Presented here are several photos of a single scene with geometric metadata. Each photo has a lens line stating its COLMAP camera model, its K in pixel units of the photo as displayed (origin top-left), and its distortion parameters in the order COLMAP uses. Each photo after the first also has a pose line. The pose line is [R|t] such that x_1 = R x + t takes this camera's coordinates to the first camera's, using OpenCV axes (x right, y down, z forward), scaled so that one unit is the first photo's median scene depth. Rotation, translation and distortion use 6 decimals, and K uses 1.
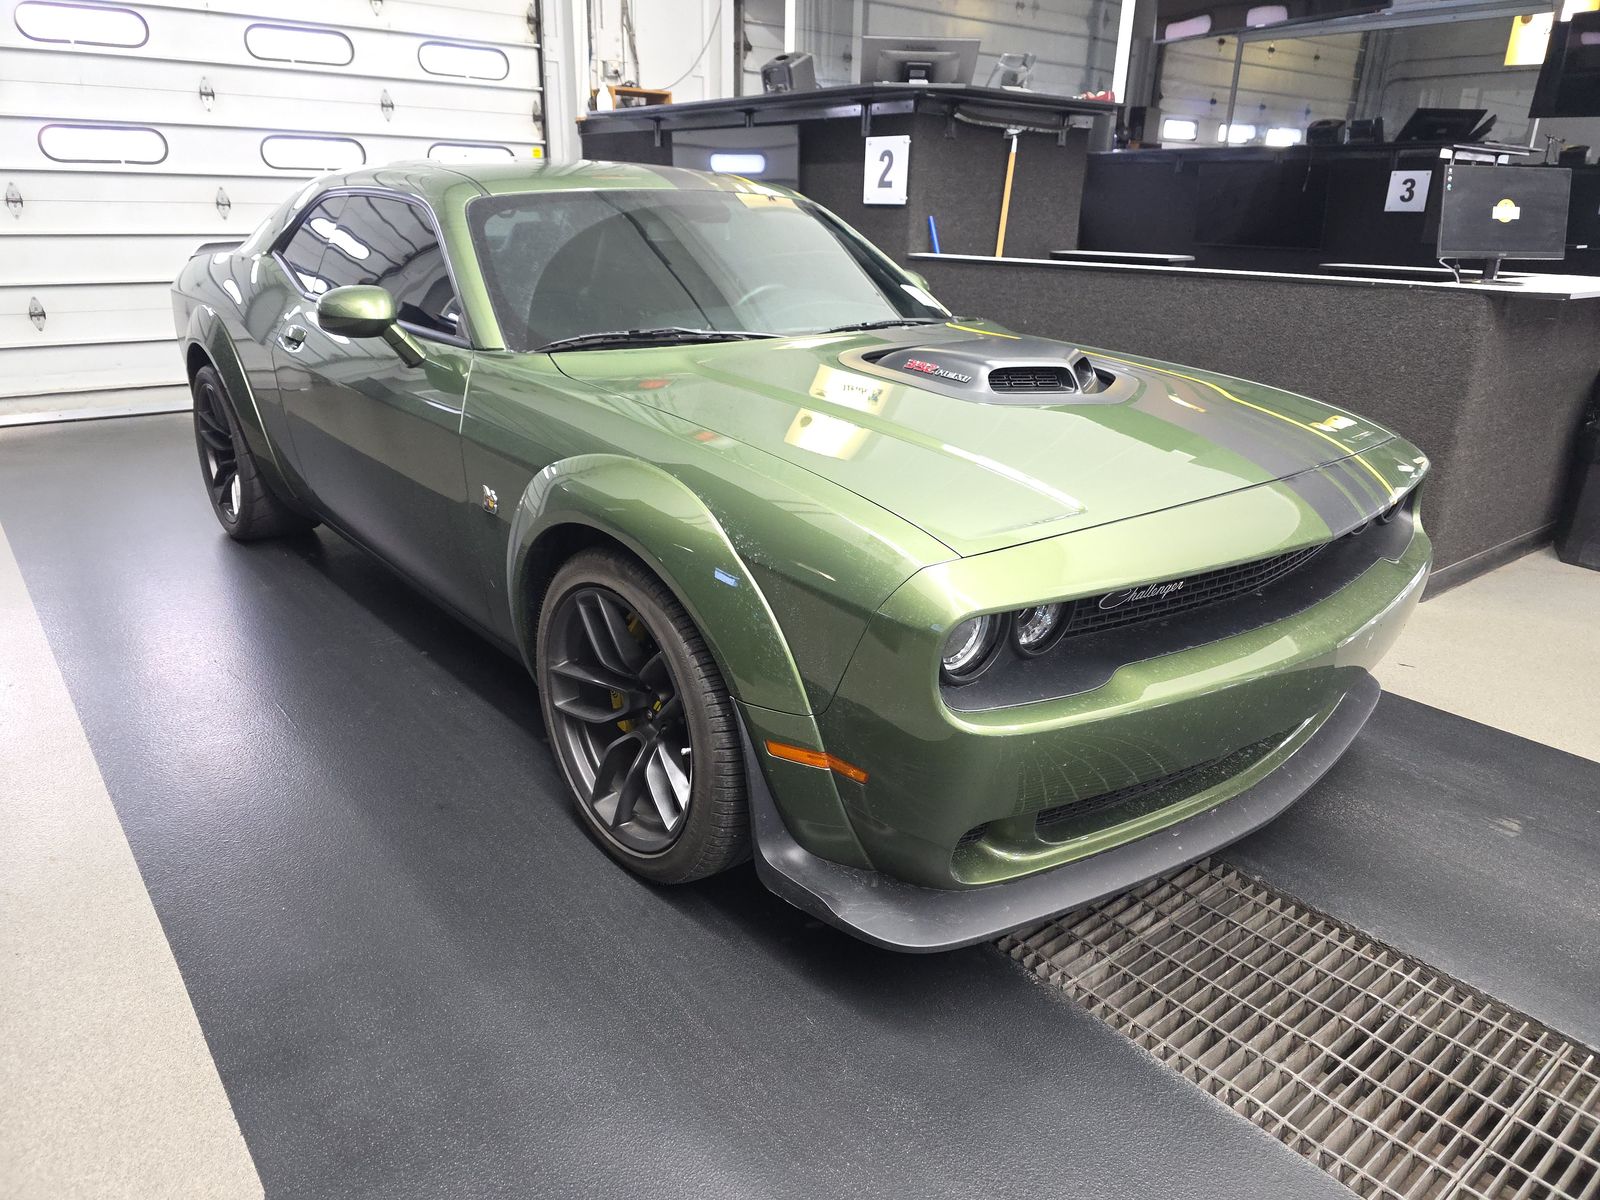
lens RADIAL K [[1079.9, 0, 799.5], [0, 1079.9, 598.2], [0, 0, 1]] dist [0.034885, -0.029622]
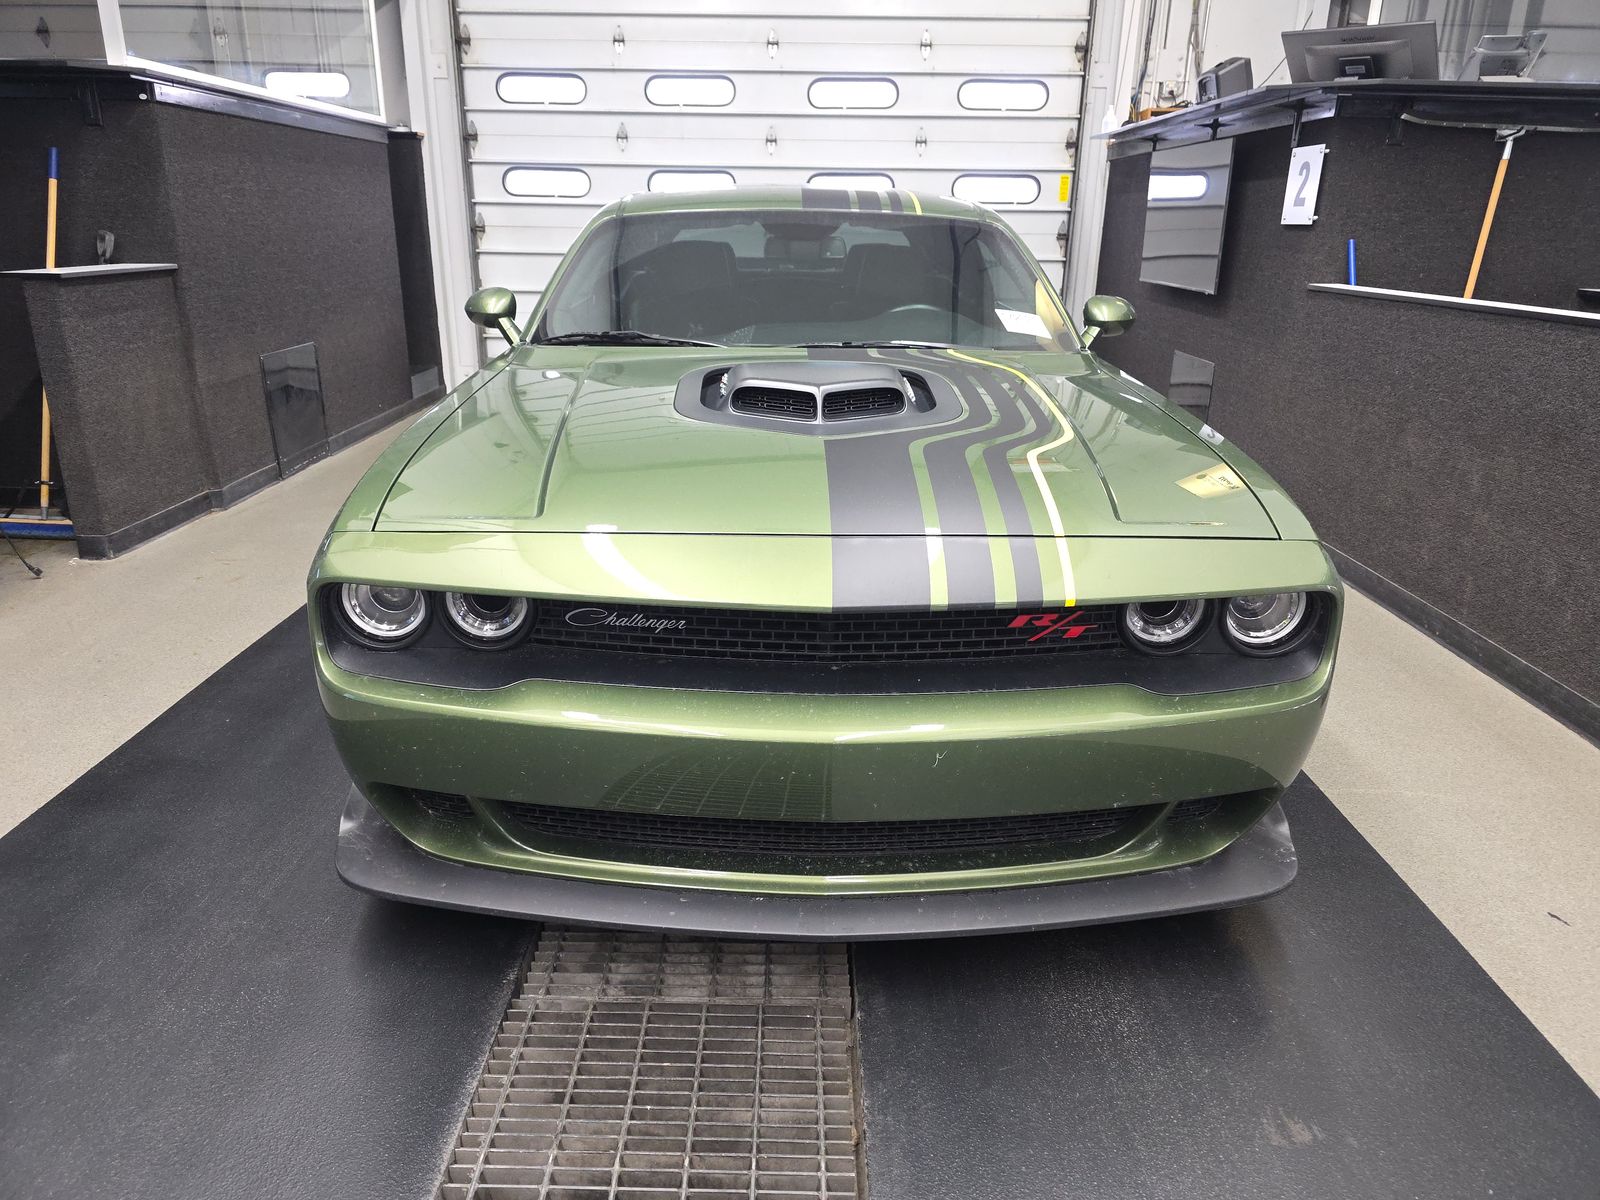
lens RADIAL K [[1079.9, 0, 788.5], [0, 1079.9, 597.4], [0, 0, 1]] dist [0.034885, -0.029622]
pose [[0.773124, 0.202977, -0.600899, 0.336411], [-0.218649, 0.974627, 0.047902, -0.034097], [0.595376, 0.094352, 0.797888, 0.111908]]
